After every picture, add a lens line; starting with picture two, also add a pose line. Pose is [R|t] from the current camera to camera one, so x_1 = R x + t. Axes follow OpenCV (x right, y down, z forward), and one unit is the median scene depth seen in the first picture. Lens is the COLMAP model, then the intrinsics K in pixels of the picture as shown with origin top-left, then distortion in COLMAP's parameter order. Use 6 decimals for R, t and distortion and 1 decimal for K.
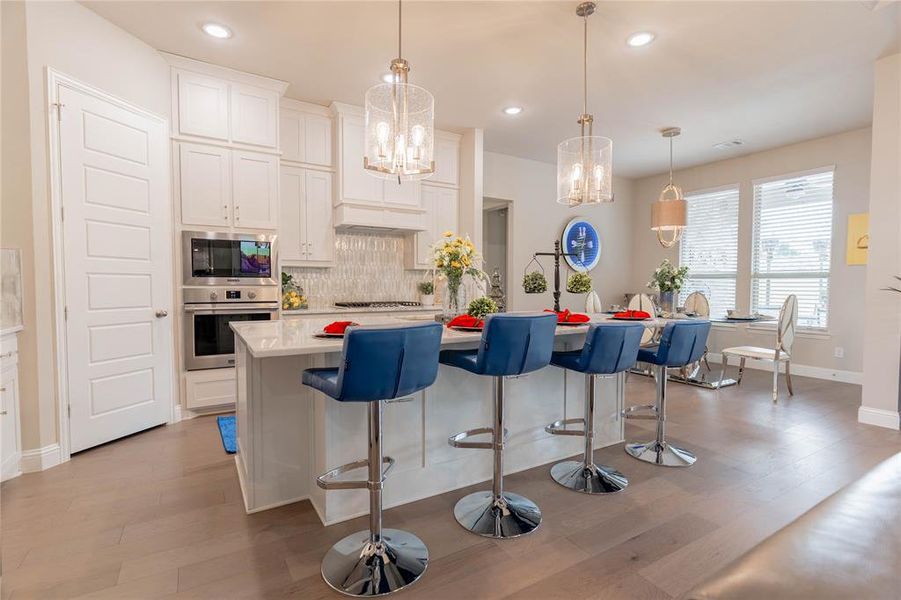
lens RADIAL K [[429.5, 0, 451.3], [0, 429.5, 301.5], [0, 0, 1]] dist [-0.005291, 0.002698]
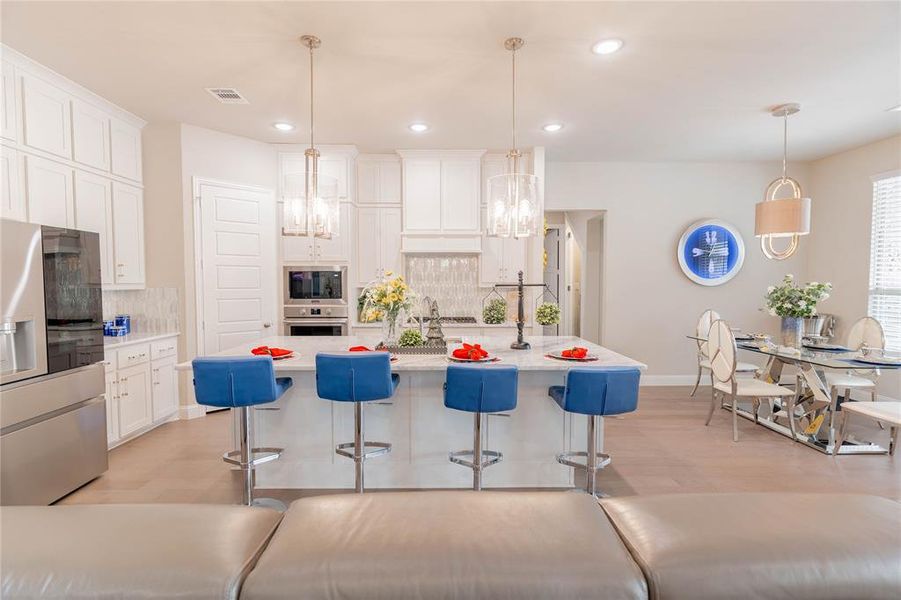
lens RADIAL K [[429.5, 0, 445.9], [0, 429.5, 302.5], [0, 0, 1]] dist [-0.005291, 0.002698]
pose [[0.862636, 0.020781, -0.505398, 0.511549], [-0.016568, 0.999780, 0.012830, -0.067616], [0.505554, -0.002694, 0.862791, 0.044995]]
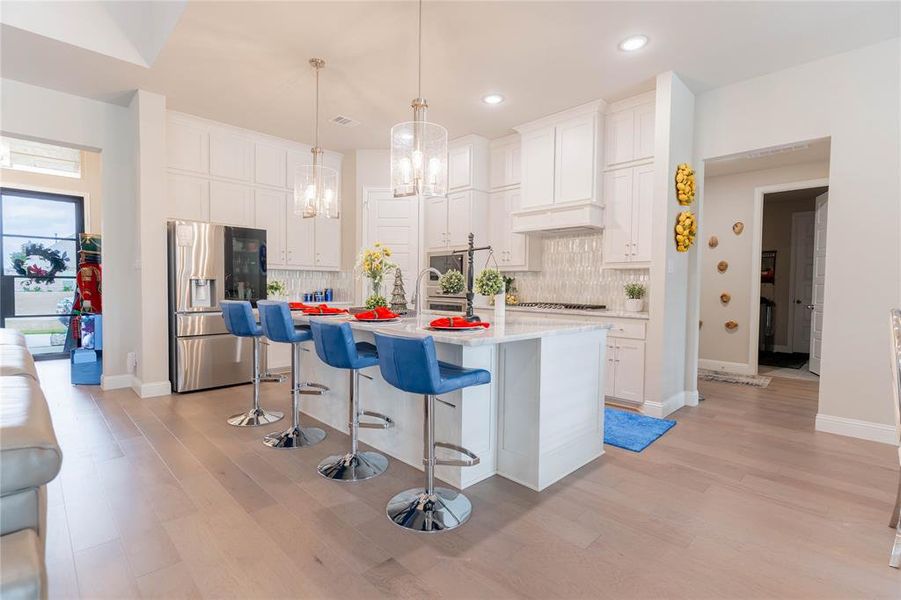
lens RADIAL K [[429.5, 0, 443.8], [0, 429.5, 295.6], [0, 0, 1]] dist [-0.005291, 0.002698]
pose [[0.223287, 0.022420, -0.974495, 0.924487], [-0.048240, 0.998765, 0.011925, -0.020202], [0.973558, 0.044347, 0.224093, 0.642899]]
